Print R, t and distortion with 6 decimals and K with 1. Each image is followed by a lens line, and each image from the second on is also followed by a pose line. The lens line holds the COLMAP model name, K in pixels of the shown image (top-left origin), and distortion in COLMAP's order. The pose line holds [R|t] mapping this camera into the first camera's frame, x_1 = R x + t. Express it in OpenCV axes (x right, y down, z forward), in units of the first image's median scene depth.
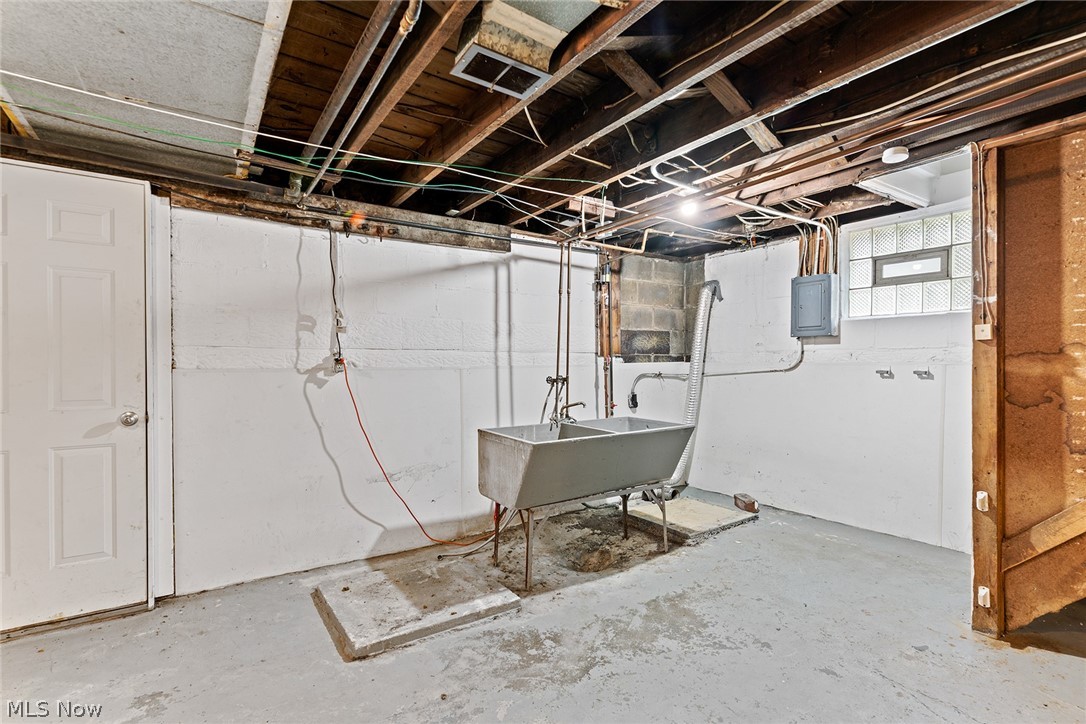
lens RADIAL K [[511.9, 0, 544.9], [0, 511.9, 367.1], [0, 0, 1]] dist [-0.001168, -0.000026]
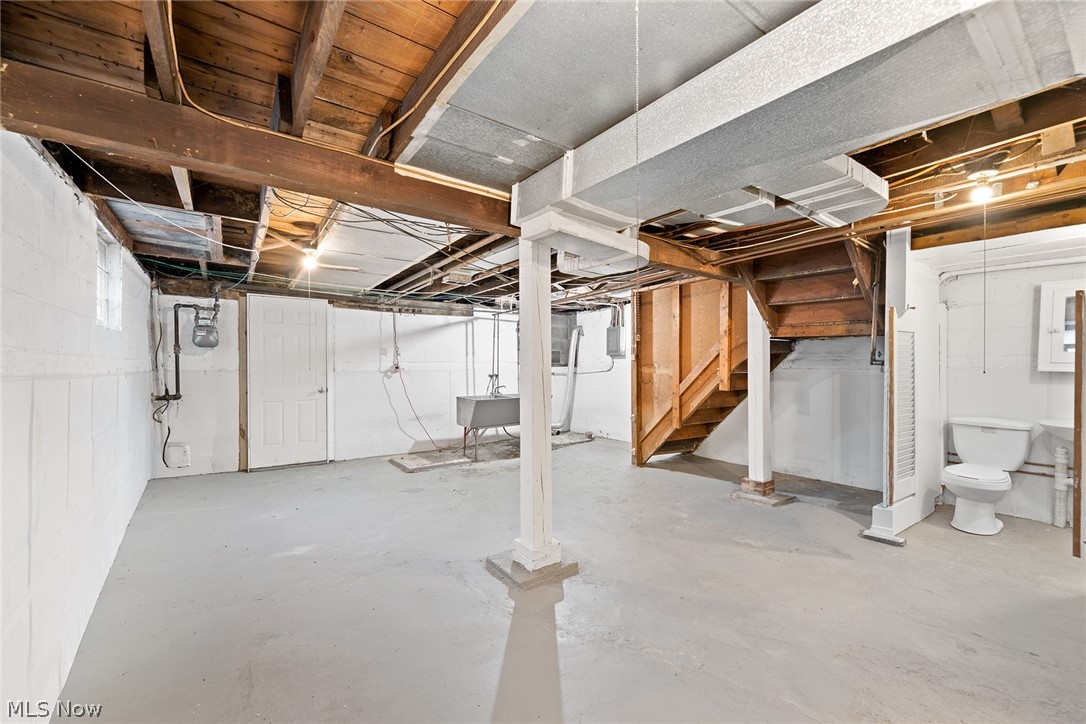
lens RADIAL K [[441.8, 0, 544.4], [0, 441.8, 363.6], [0, 0, 1]] dist [-0.001109, -0.000222]
pose [[0.999765, -0.001788, 0.021601, 0.230537], [0.002012, 0.999944, -0.010351, -0.007548], [-0.021581, 0.010392, 0.999713, -1.038309]]
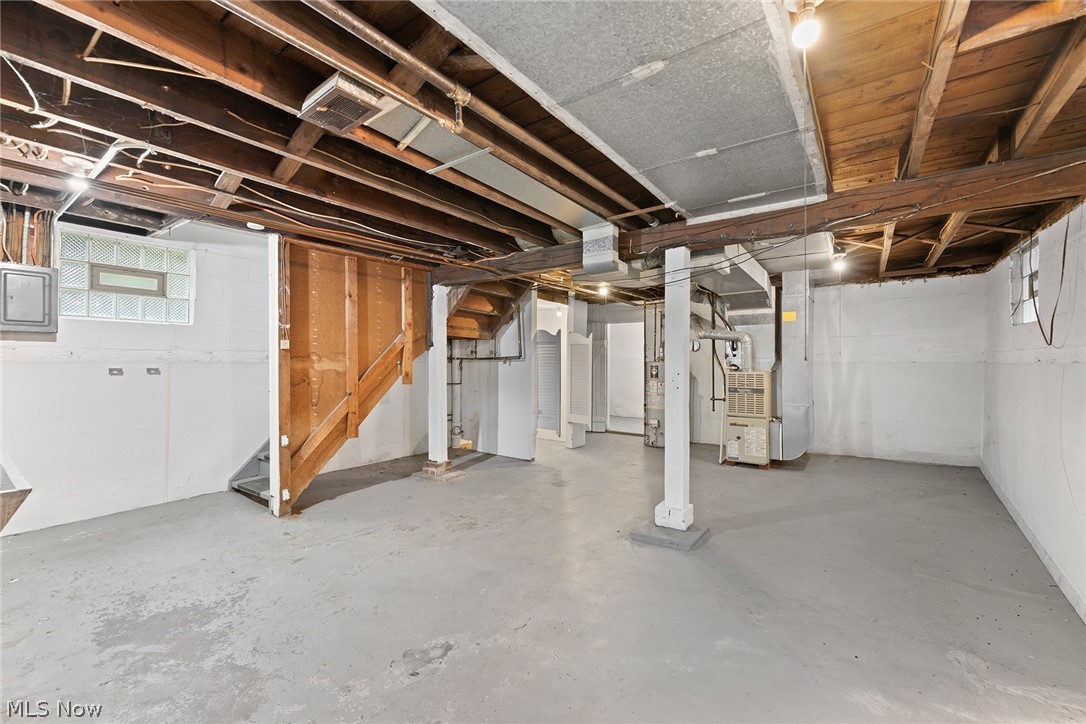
lens RADIAL K [[441.8, 0, 544.4], [0, 441.8, 363.6], [0, 0, 1]] dist [-0.001109, -0.000222]
pose [[-0.339377, -0.002867, 0.940646, -0.638040], [0.005218, 0.999974, 0.004931, -0.003959], [-0.940636, 0.006582, -0.339353, 0.493647]]
